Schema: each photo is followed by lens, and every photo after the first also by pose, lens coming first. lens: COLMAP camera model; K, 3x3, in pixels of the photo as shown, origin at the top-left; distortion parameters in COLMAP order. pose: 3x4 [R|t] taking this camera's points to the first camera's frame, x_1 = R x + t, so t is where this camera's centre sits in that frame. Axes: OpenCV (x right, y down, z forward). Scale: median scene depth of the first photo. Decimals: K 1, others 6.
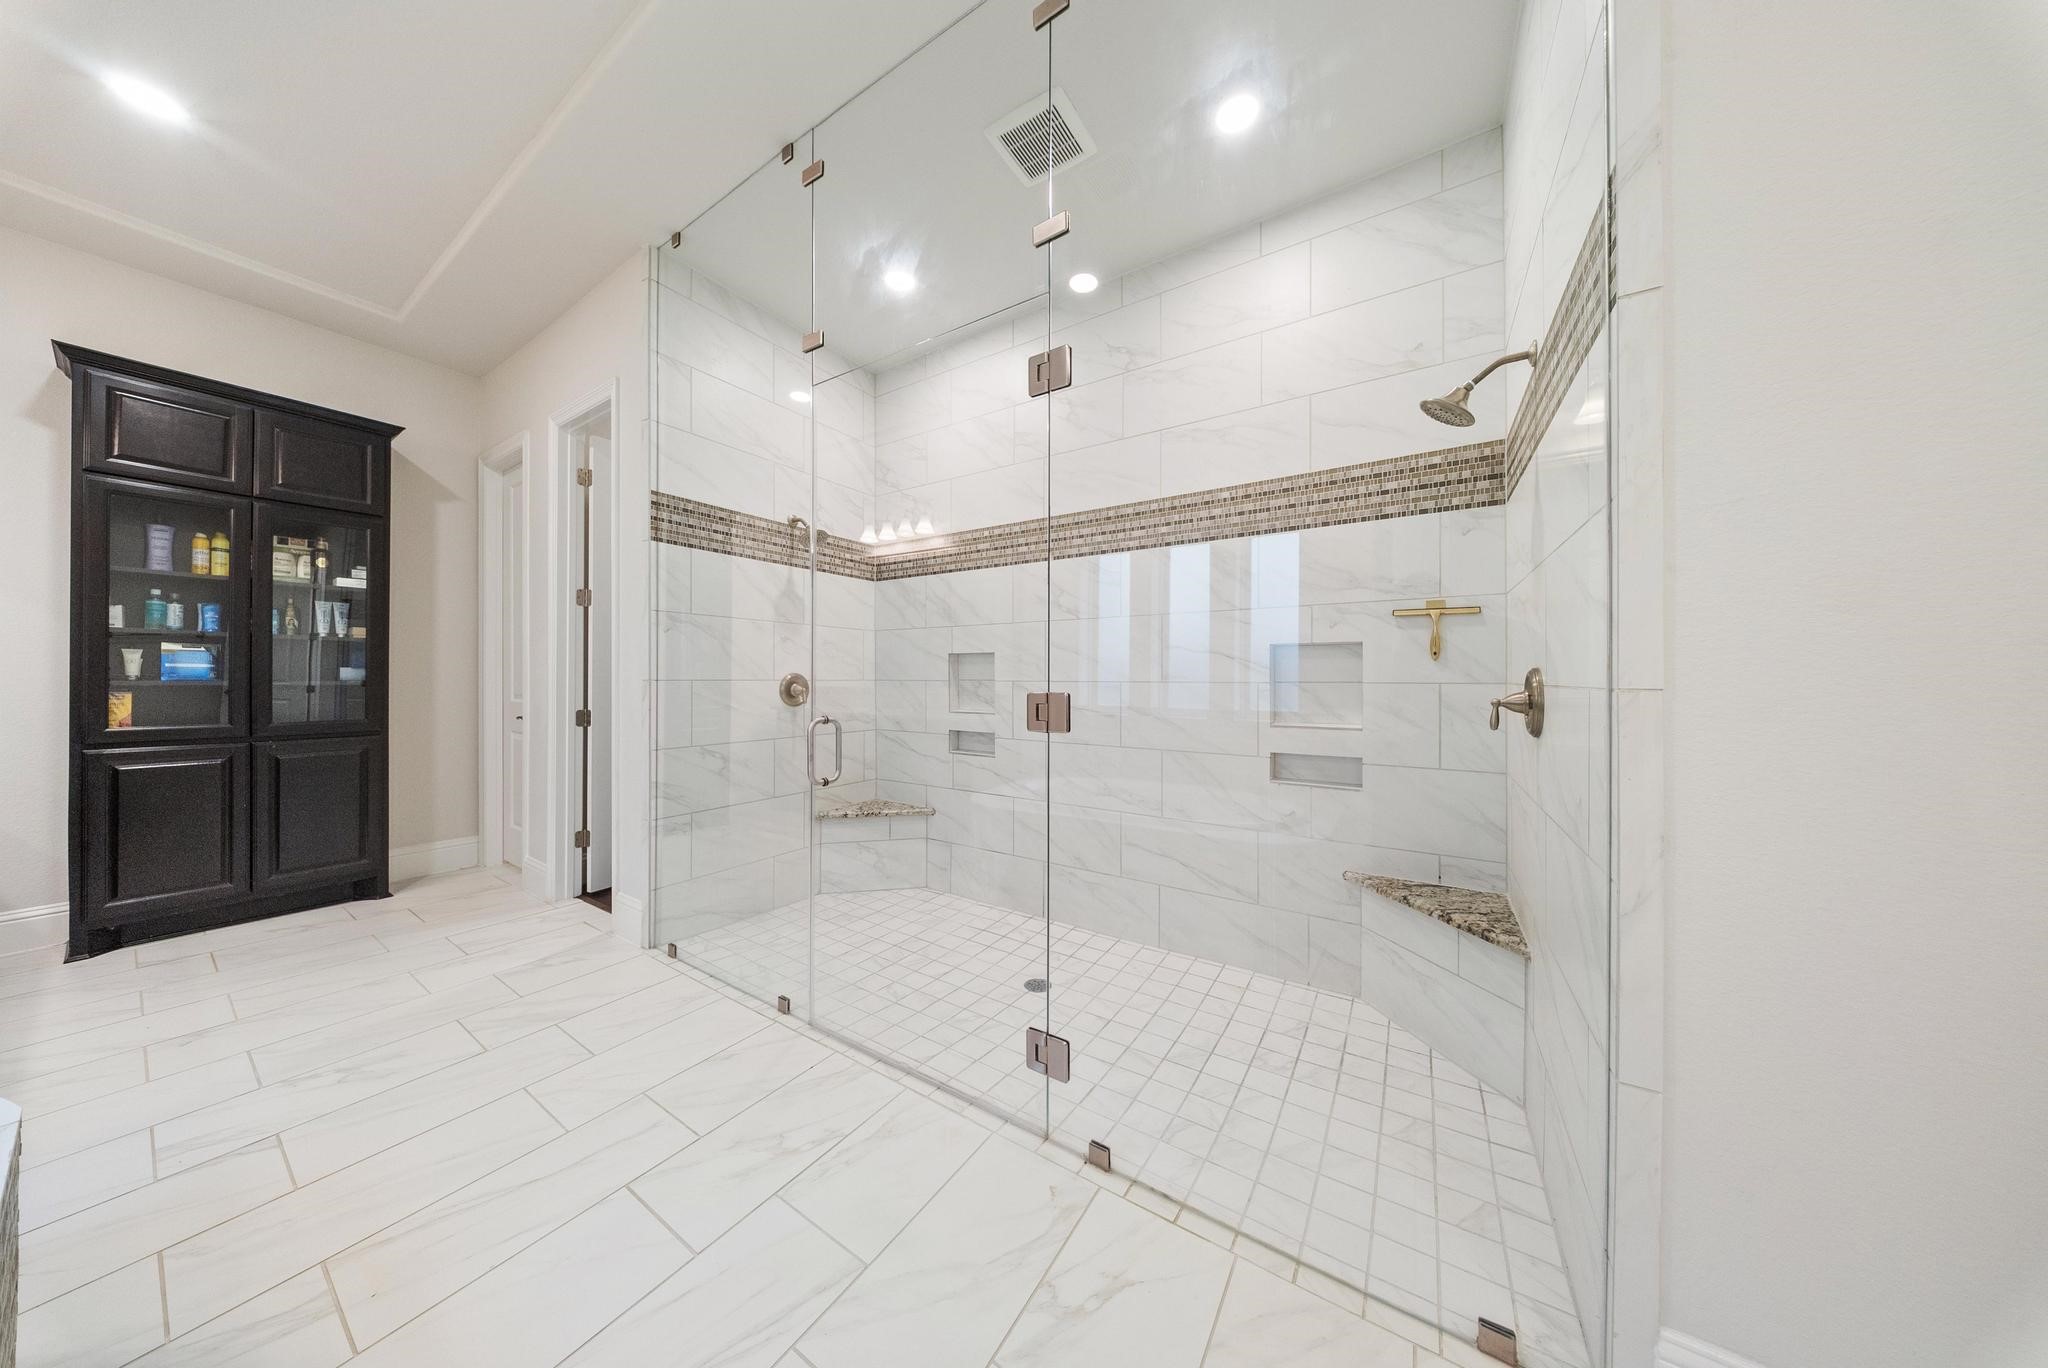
lens RADIAL K [[612.5, 0, 1024.0], [0, 612.5, 684.0], [0, 0, 1]] dist [-0.005654, -0.000060]
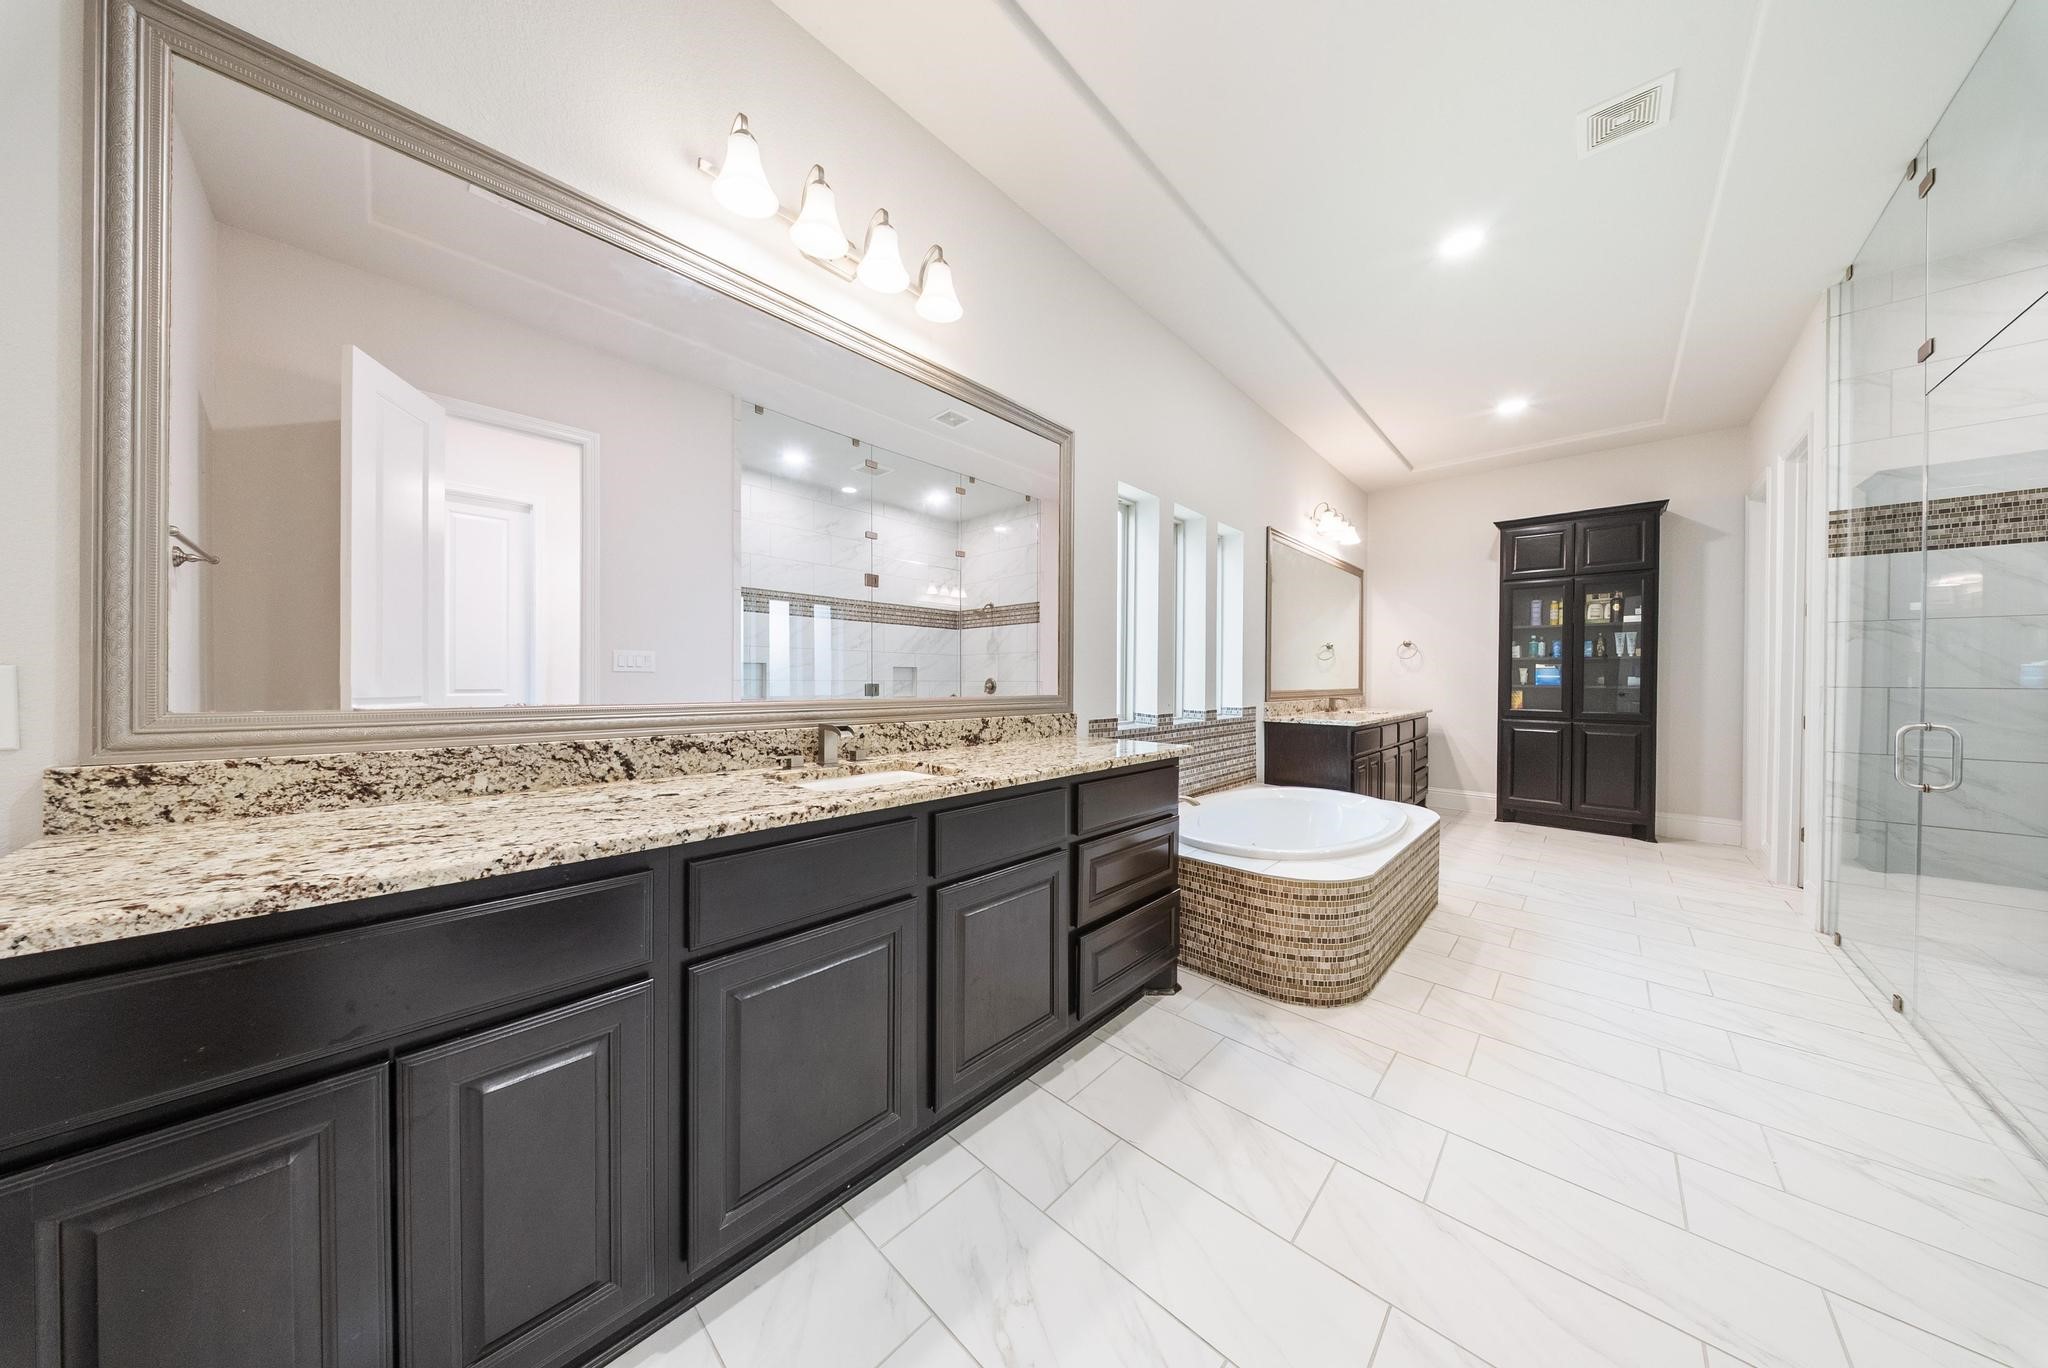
lens RADIAL K [[612.5, 0, 1024.0], [0, 612.5, 684.0], [0, 0, 1]] dist [-0.005654, -0.000060]
pose [[-0.165498, 0.001845, -0.986208, 0.622127], [-0.015484, 0.999870, 0.004469, 0.006708], [0.986089, 0.016010, -0.165448, -0.209120]]
